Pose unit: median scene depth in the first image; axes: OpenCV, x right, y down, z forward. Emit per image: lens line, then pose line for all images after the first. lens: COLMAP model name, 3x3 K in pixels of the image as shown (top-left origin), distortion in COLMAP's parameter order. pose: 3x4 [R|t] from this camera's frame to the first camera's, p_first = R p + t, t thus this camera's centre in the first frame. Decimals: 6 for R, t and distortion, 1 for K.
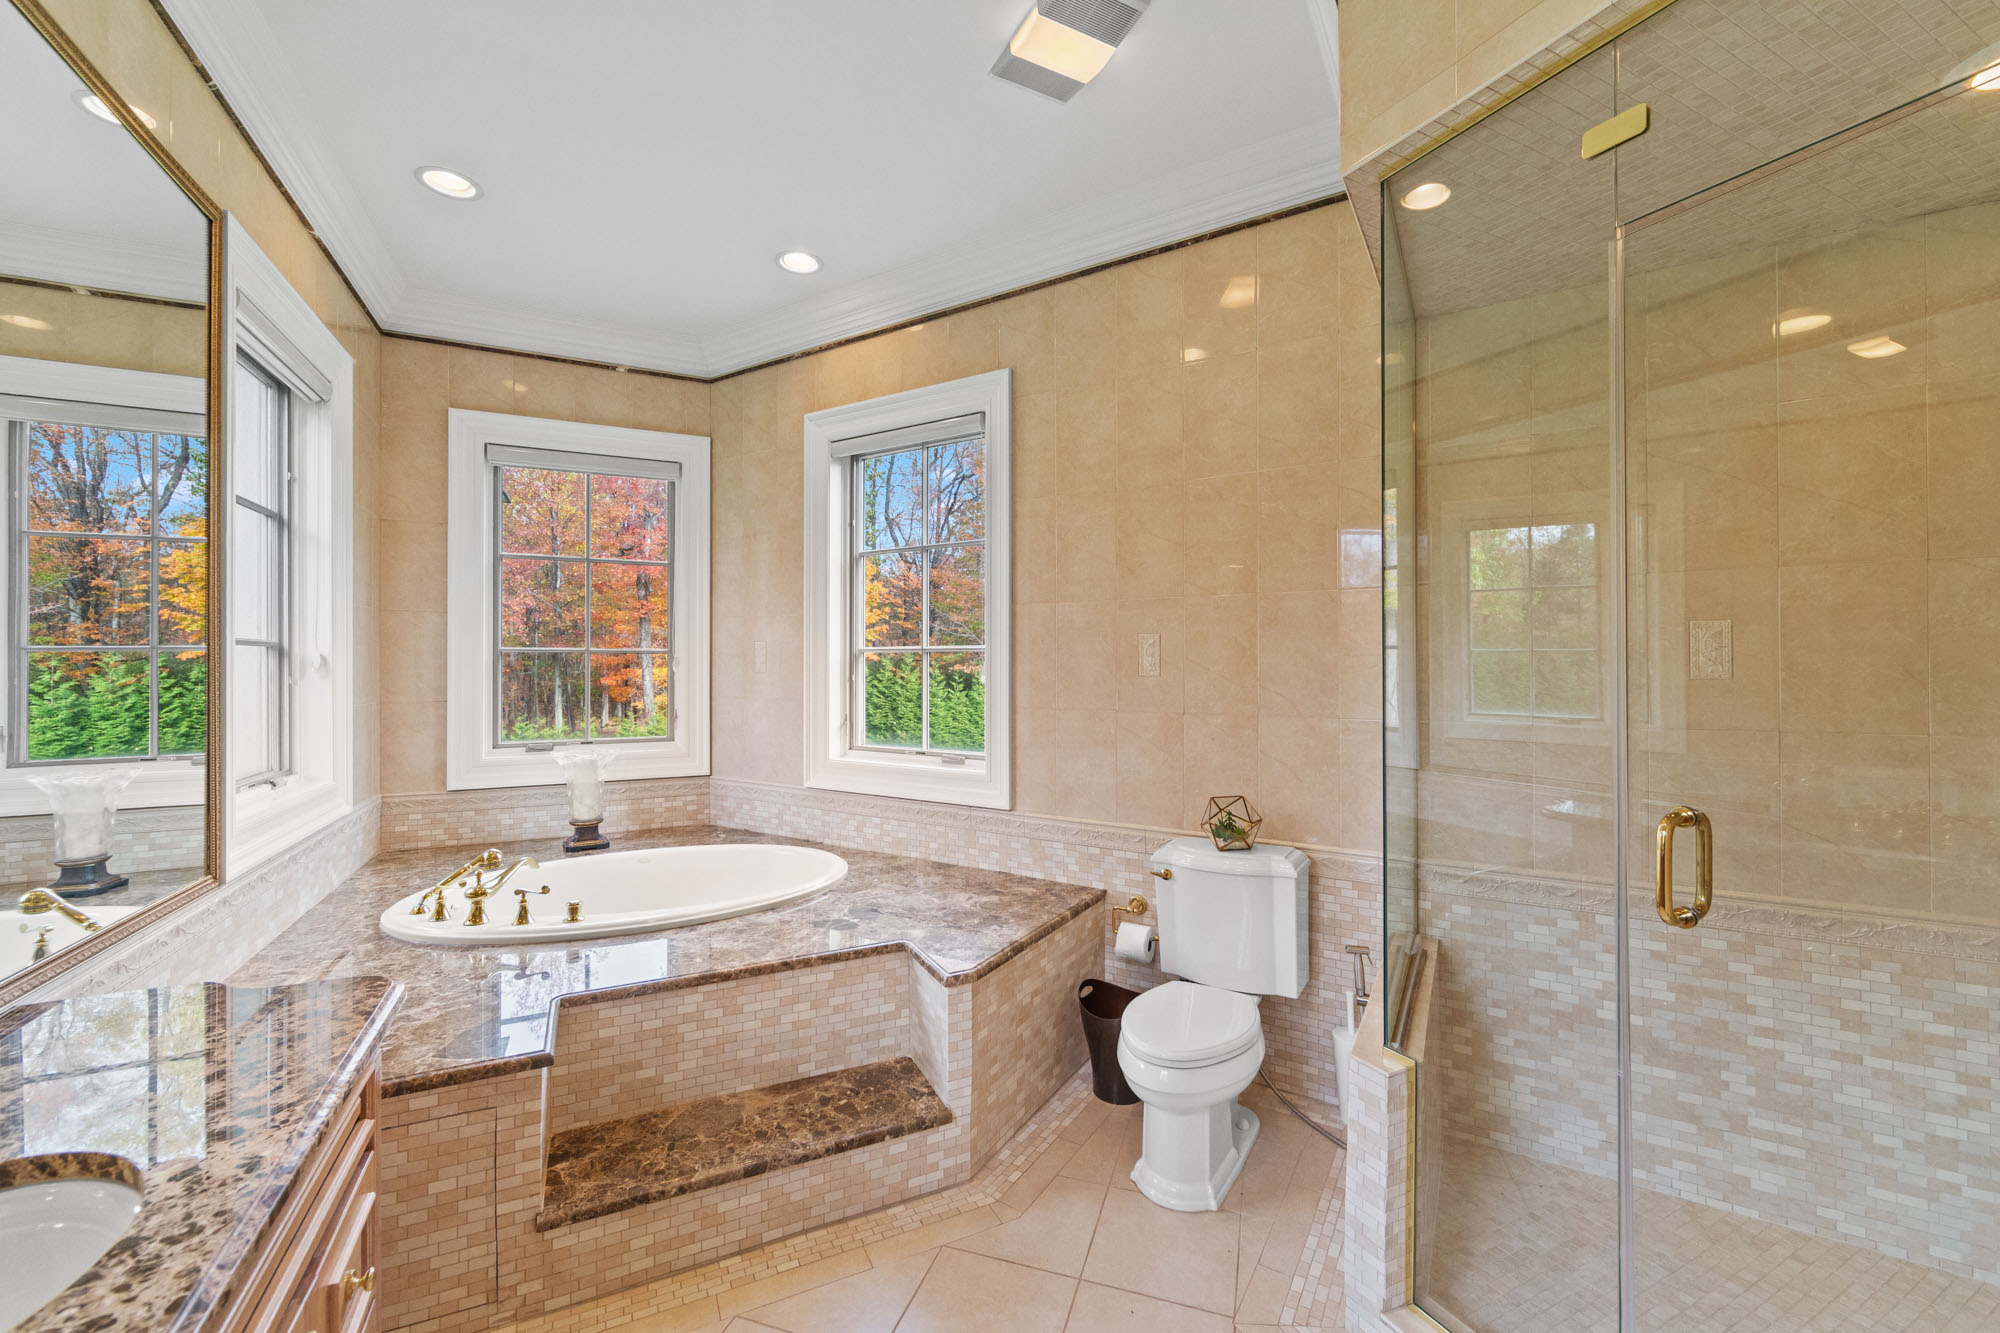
lens RADIAL K [[805.1, 0, 1009.1], [0, 805.1, 660.9], [0, 0, 1]] dist [0.000893, -0.000886]
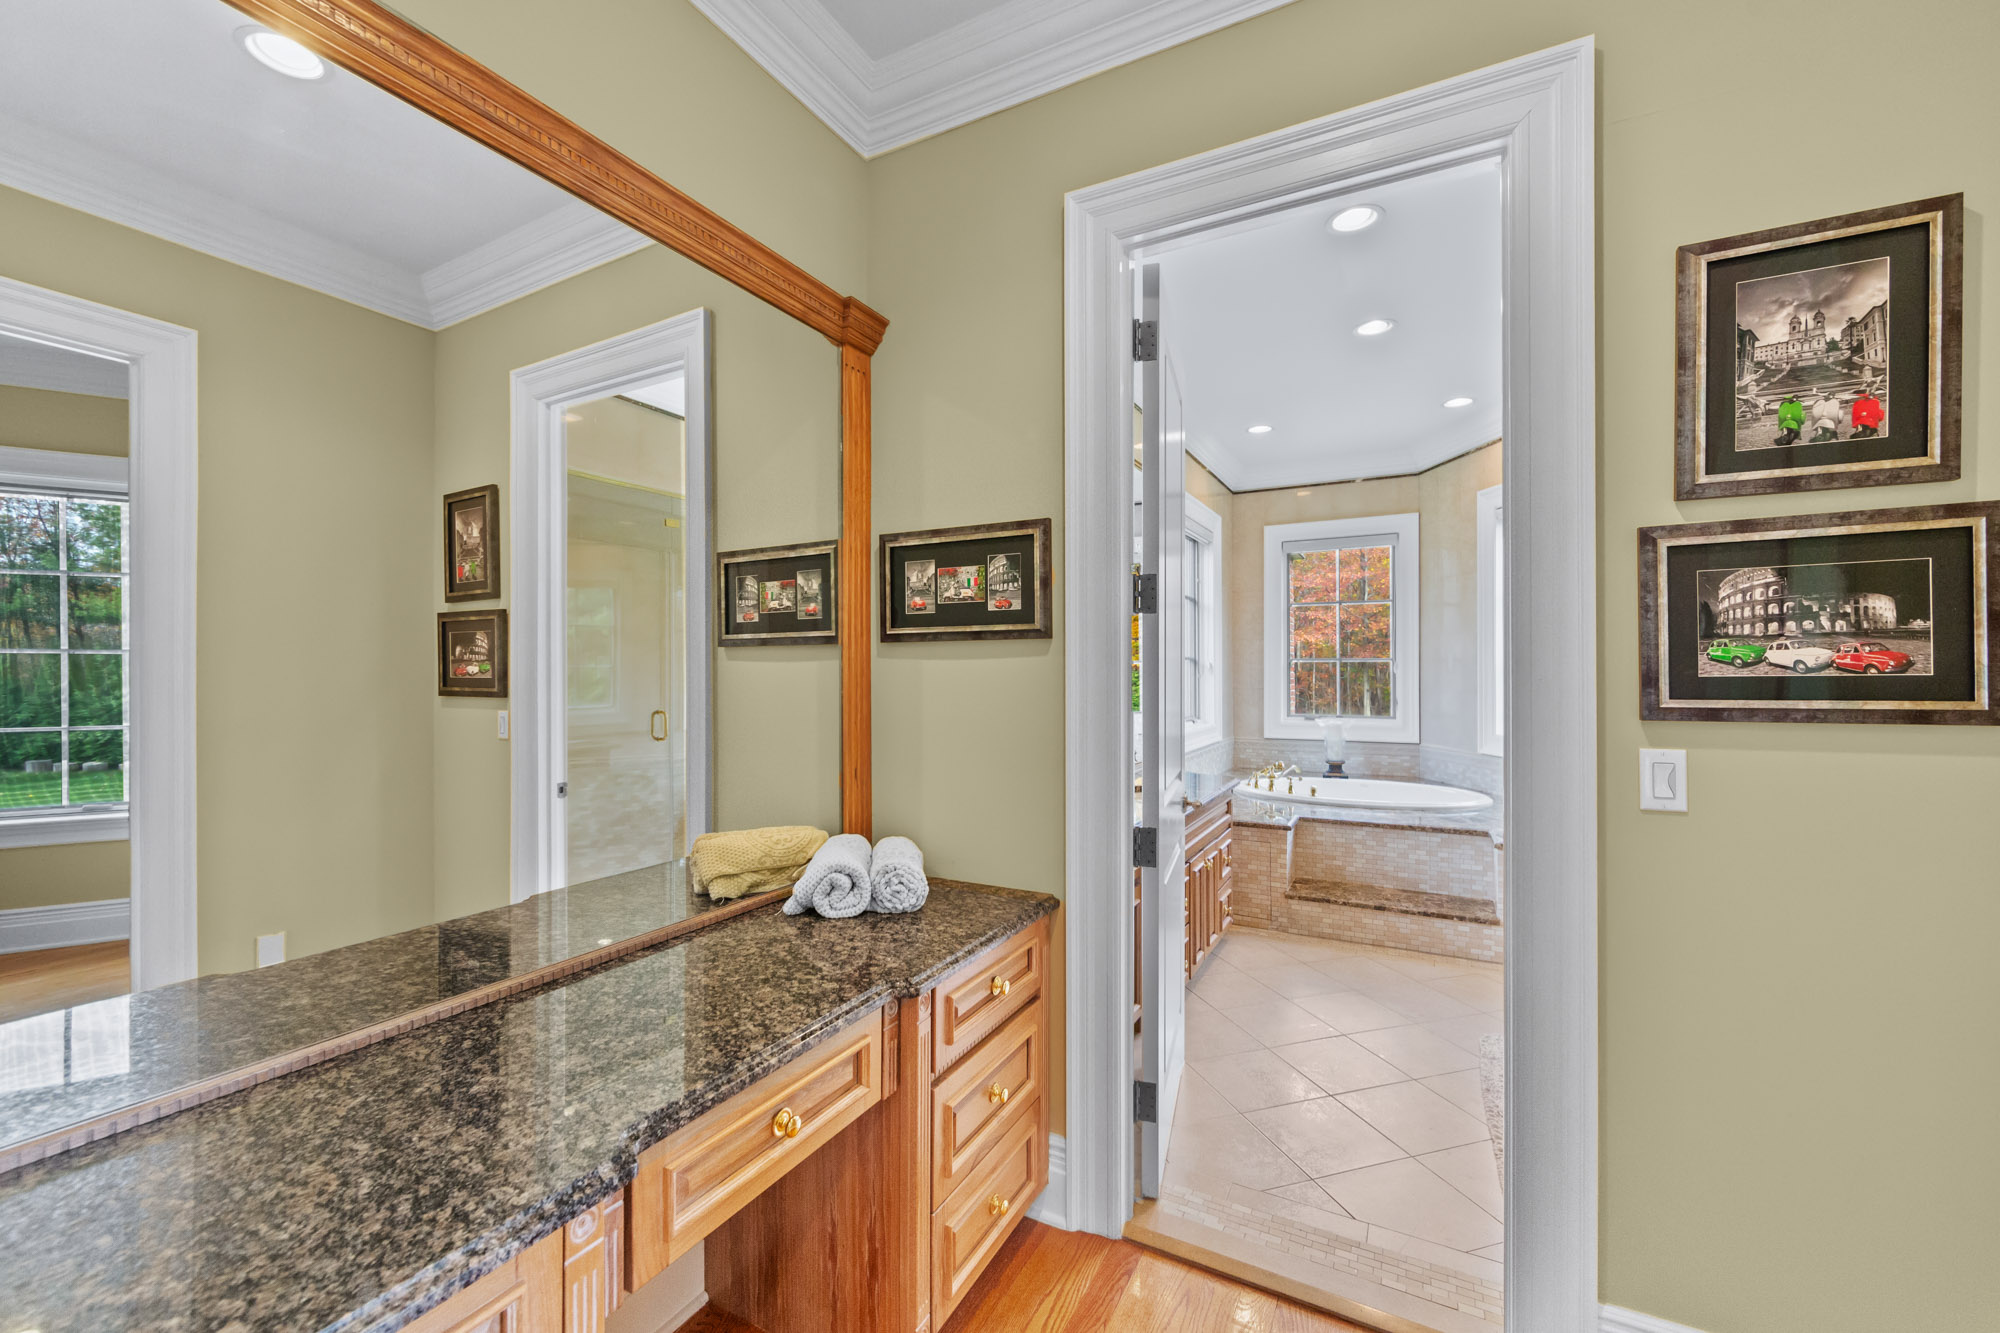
lens RADIAL K [[805.1, 0, 995.6], [0, 805.1, 673.1], [0, 0, 1]] dist [0.000893, -0.000886]
pose [[0.579073, 0.000675, -0.815275, 0.556857], [0.005538, 0.999973, 0.004761, 0.004849], [0.815257, -0.007272, 0.579054, -0.700211]]
